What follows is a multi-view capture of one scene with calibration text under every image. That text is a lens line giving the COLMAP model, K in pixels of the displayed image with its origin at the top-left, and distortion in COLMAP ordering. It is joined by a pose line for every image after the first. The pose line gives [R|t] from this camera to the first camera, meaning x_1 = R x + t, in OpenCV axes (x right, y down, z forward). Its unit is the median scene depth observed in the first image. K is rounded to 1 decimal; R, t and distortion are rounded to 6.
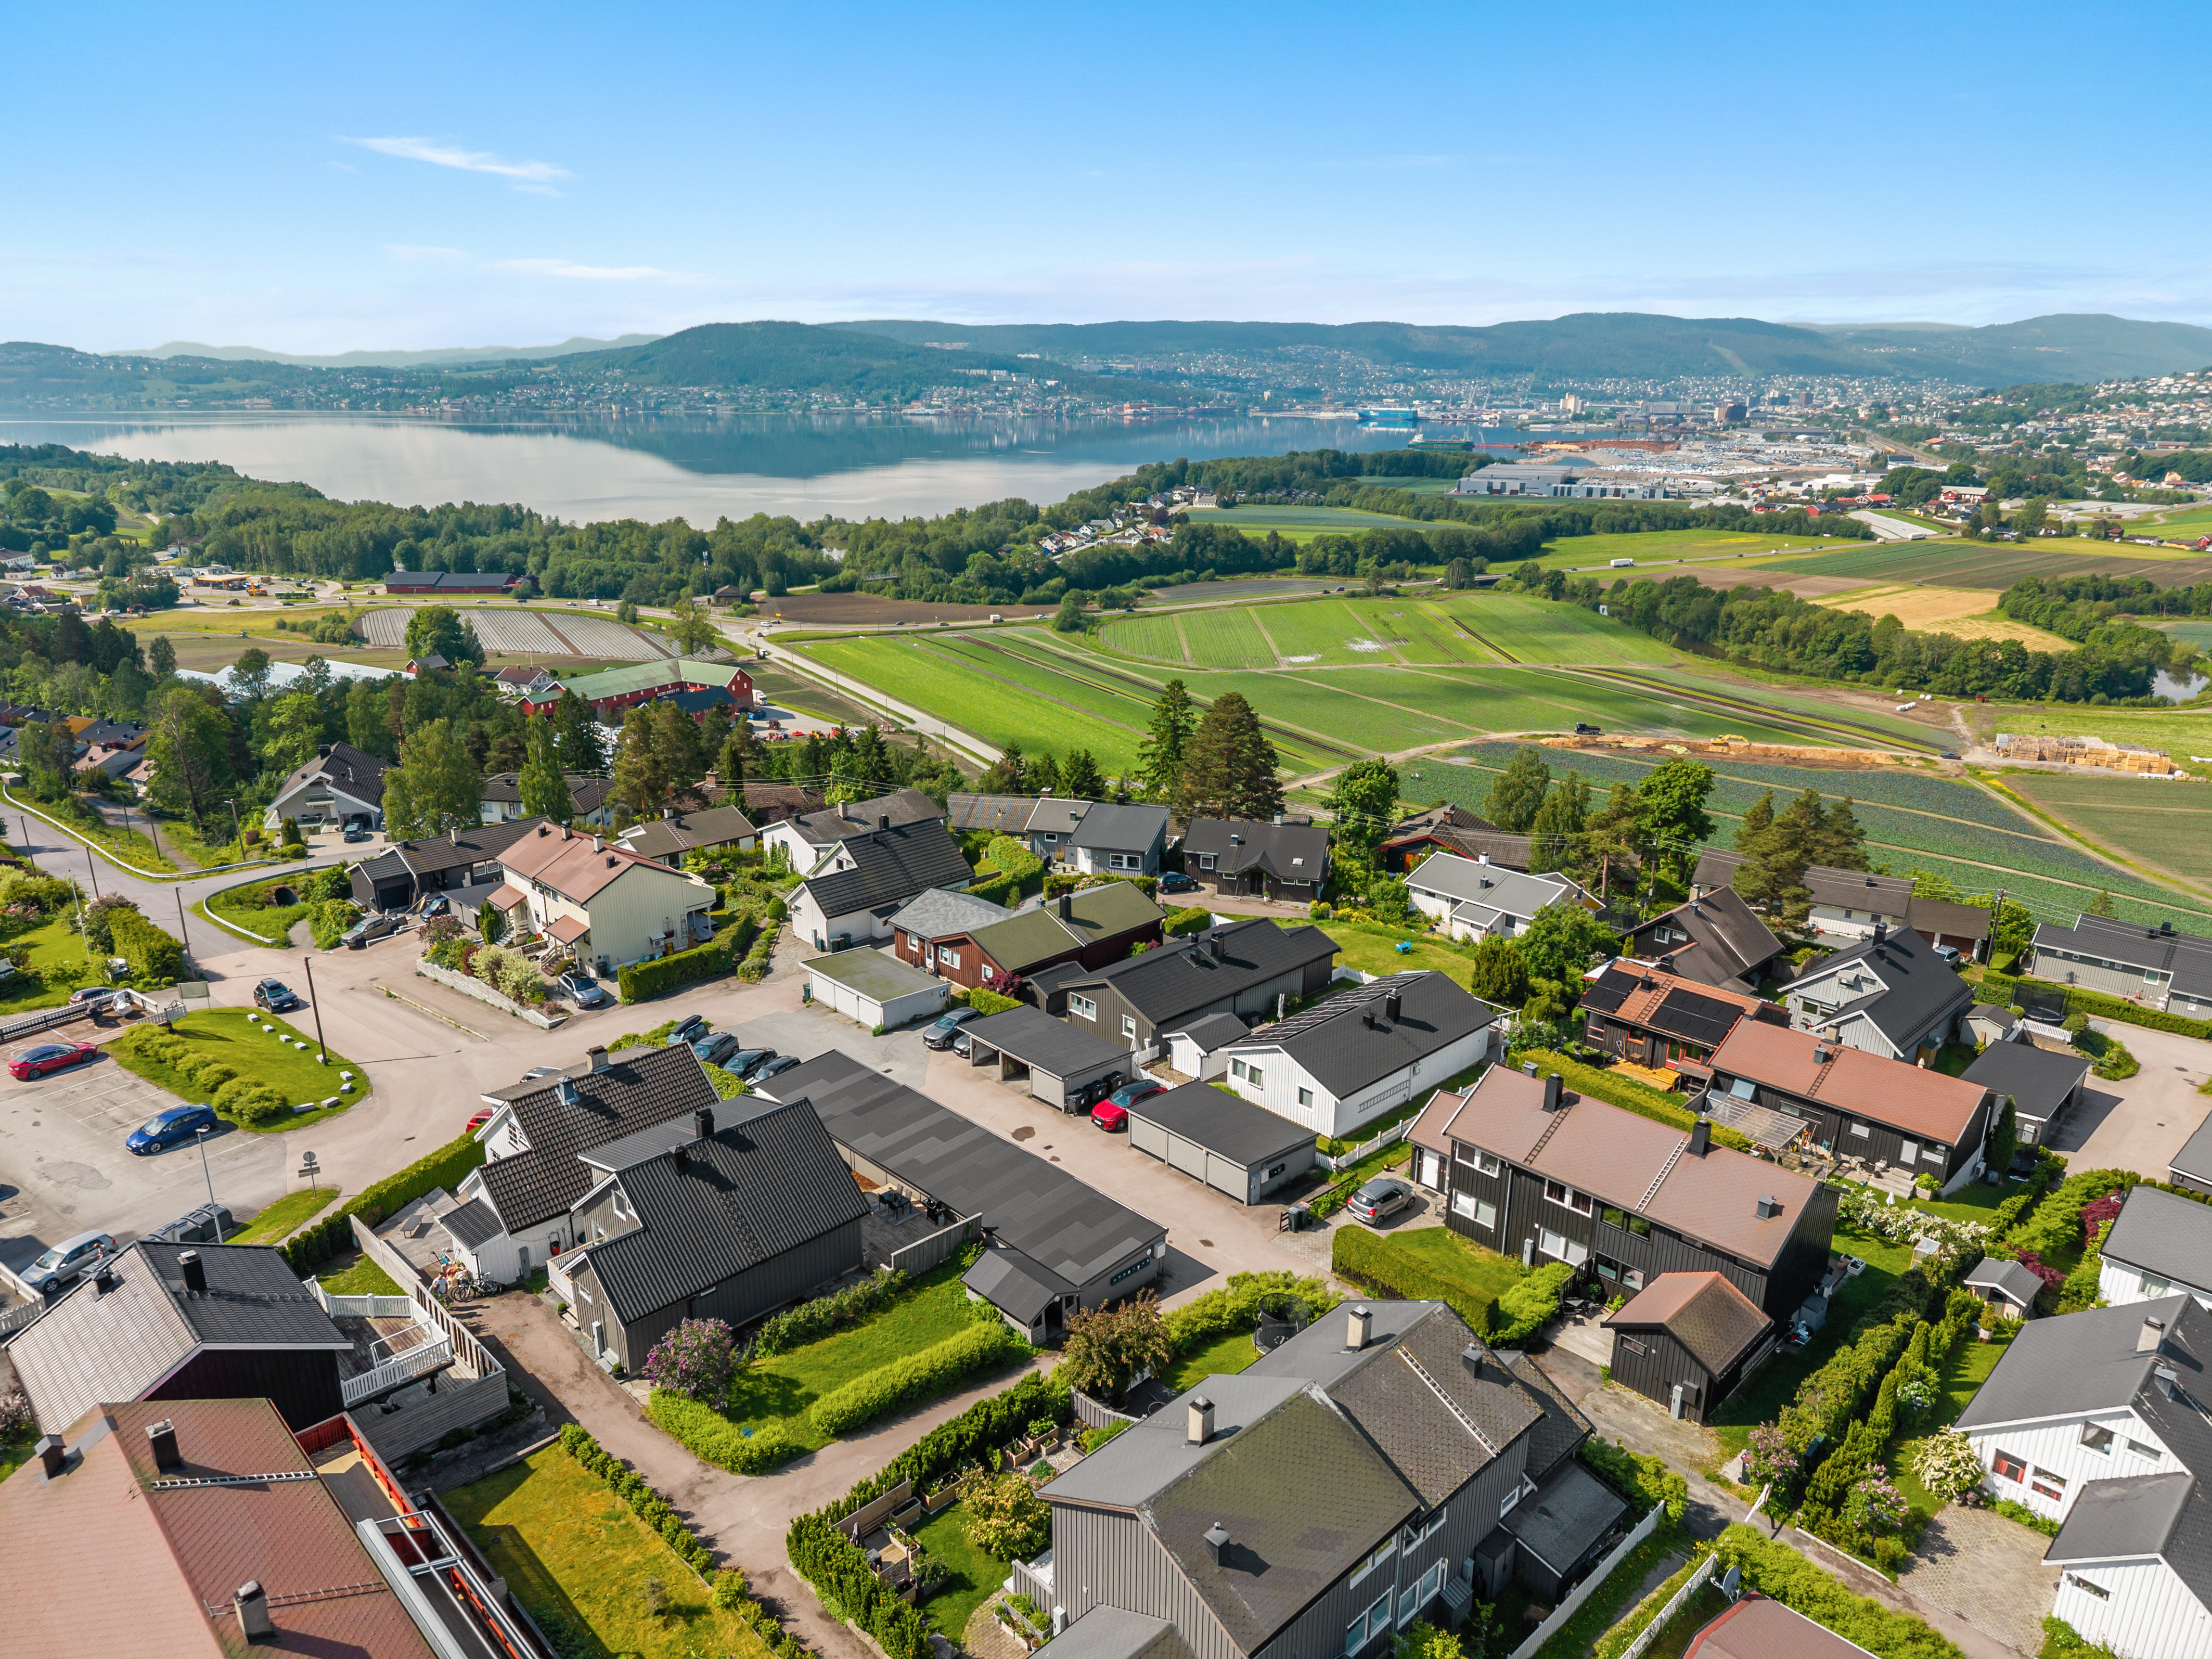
lens RADIAL K [[1492.4, 0, 1117.7], [0, 1492.4, 838.4], [0, 0, 1]] dist [0.046780, -0.051221]
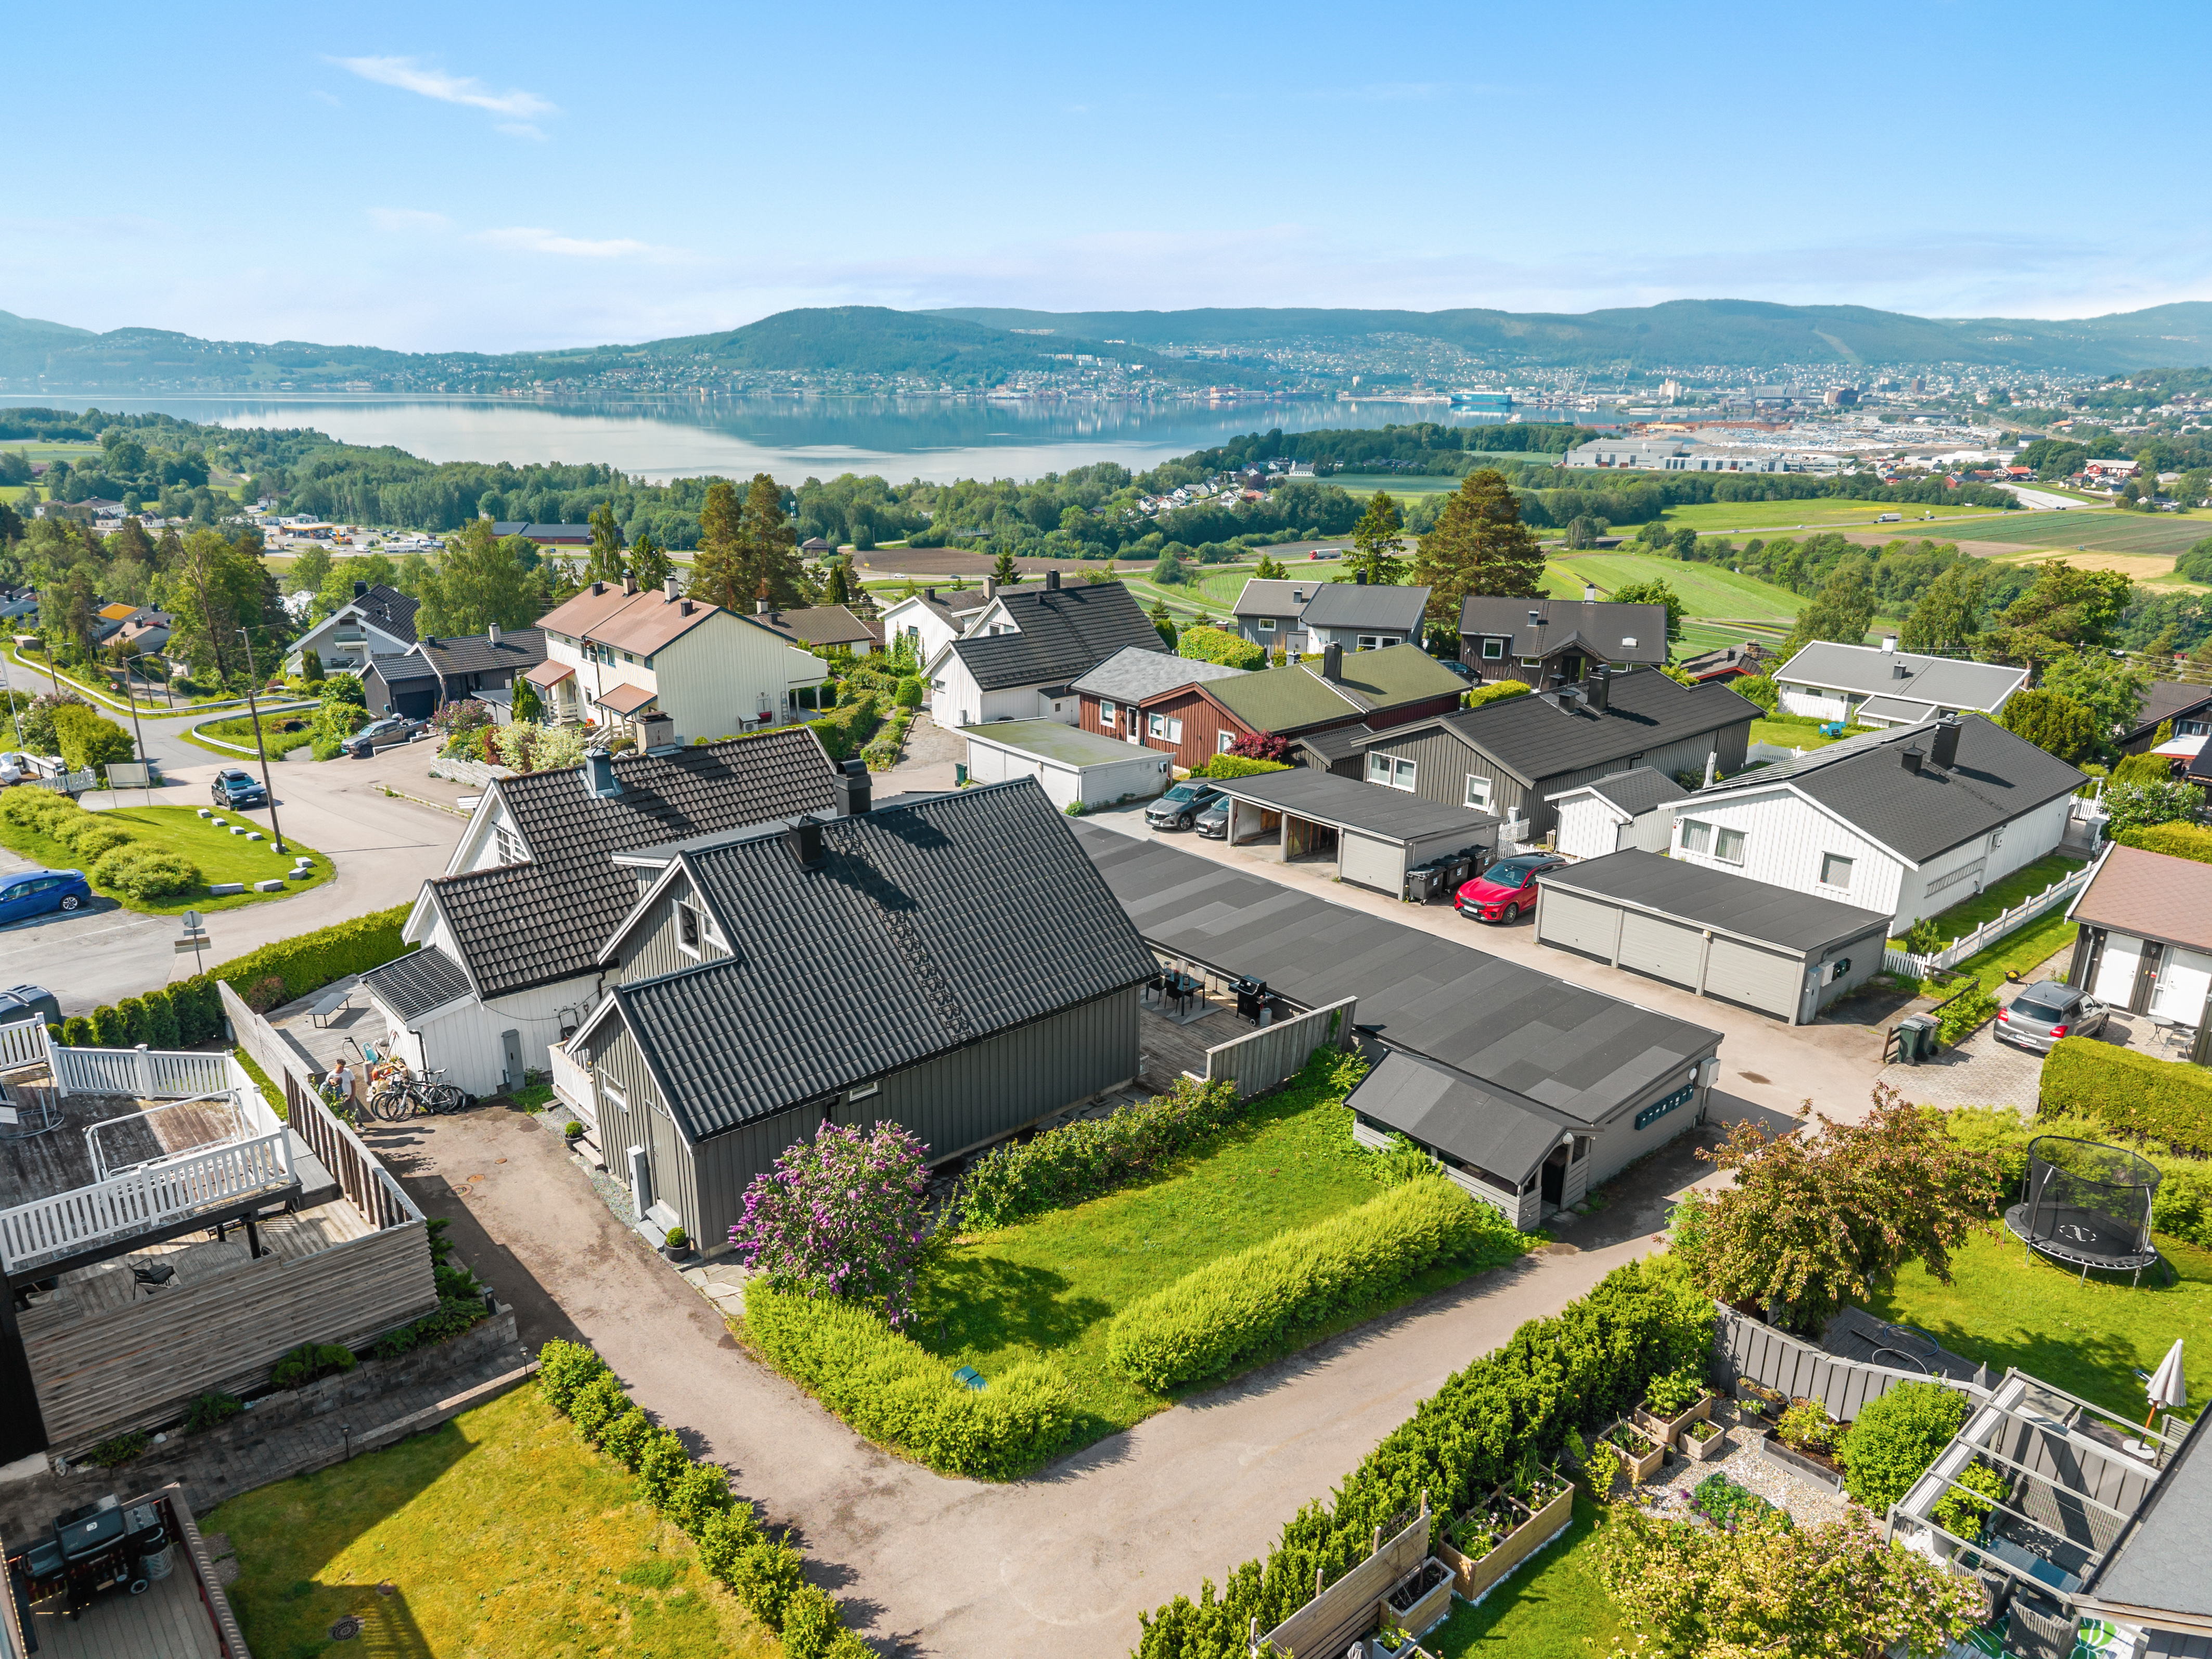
lens RADIAL K [[1492.4, 0, 1117.7], [0, 1492.4, 838.4], [0, 0, 1]] dist [0.046780, -0.051221]
pose [[0.998626, 0.018516, -0.049027, -0.086132], [-0.018327, 0.999823, 0.004300, 0.110612], [0.049098, -0.003395, 0.998788, 0.266535]]
